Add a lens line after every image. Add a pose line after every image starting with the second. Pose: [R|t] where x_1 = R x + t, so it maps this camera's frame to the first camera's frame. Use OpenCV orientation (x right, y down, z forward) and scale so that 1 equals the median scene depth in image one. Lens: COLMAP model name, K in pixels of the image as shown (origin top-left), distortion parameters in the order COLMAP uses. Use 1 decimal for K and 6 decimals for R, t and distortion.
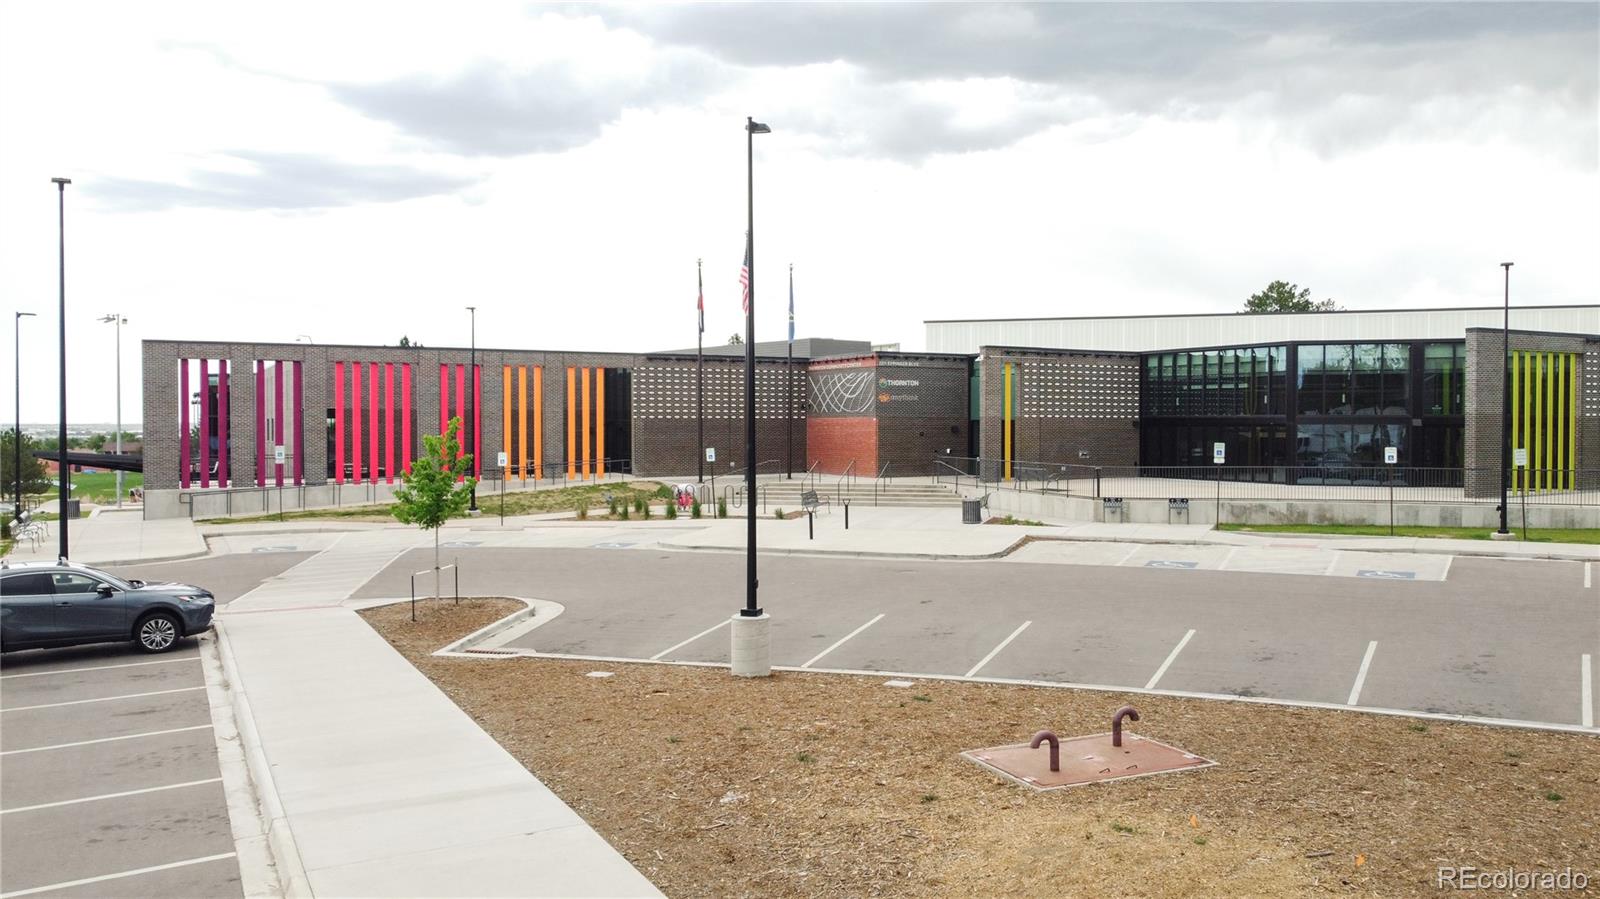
lens RADIAL K [[1211.2, 0, 800.2], [0, 1211.2, 442.2], [0, 0, 1]] dist [0.002270, -0.008430]
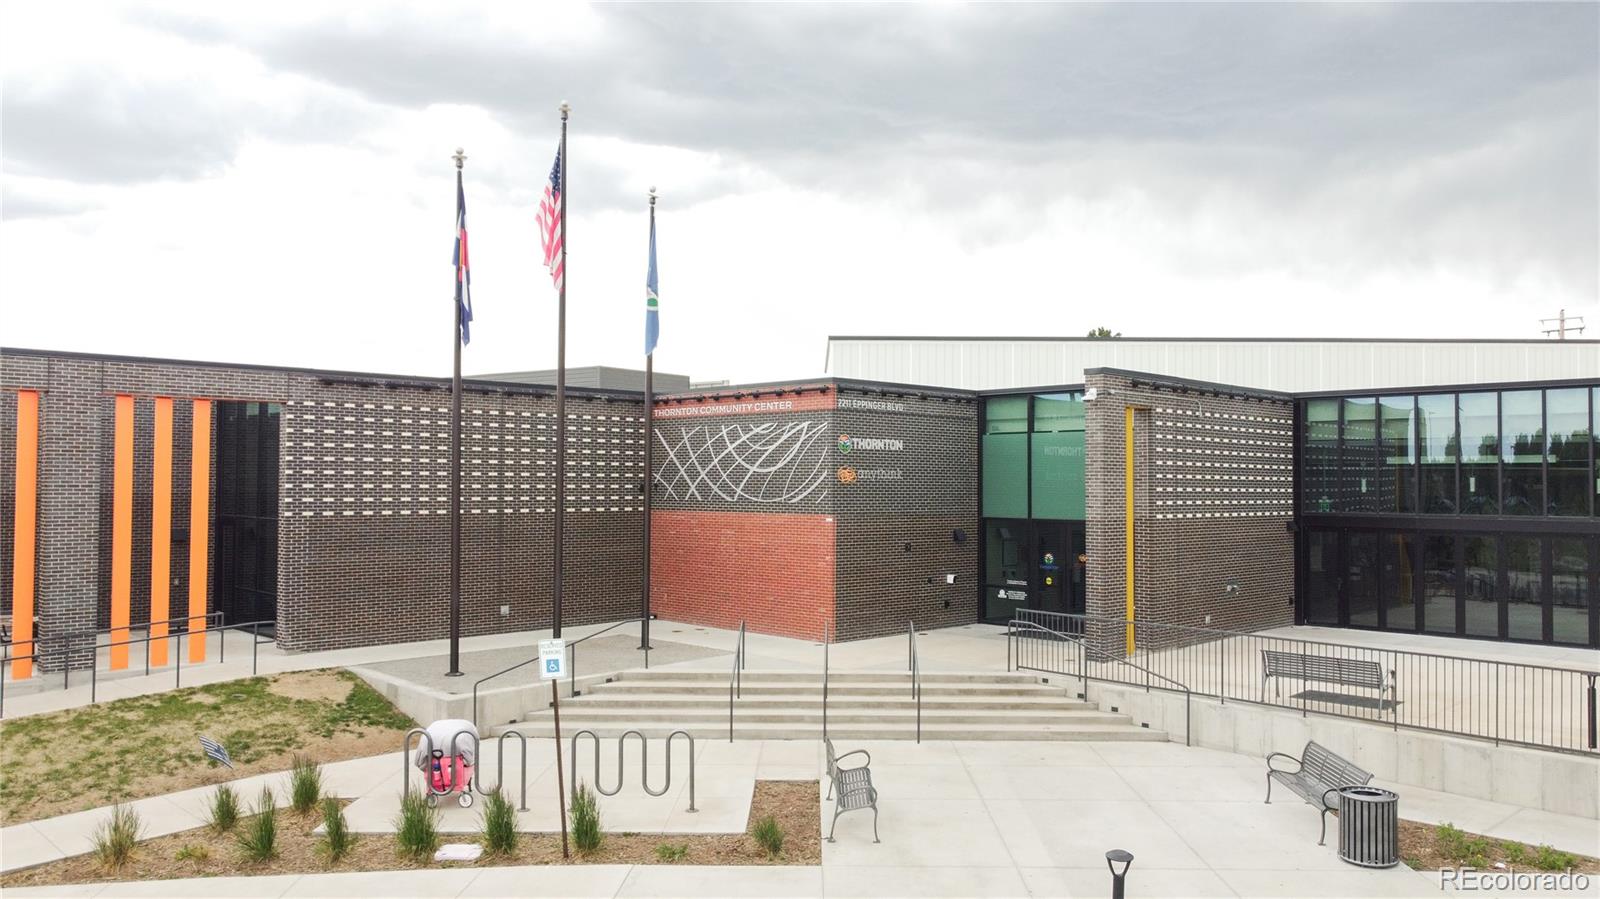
lens RADIAL K [[1211.2, 0, 800.2], [0, 1211.2, 442.2], [0, 0, 1]] dist [0.002270, -0.008430]
pose [[0.960629, 0.013971, 0.277483, -0.091630], [-0.000312, 0.998789, -0.049207, -0.028697], [-0.277834, 0.047183, 0.959470, 0.601952]]
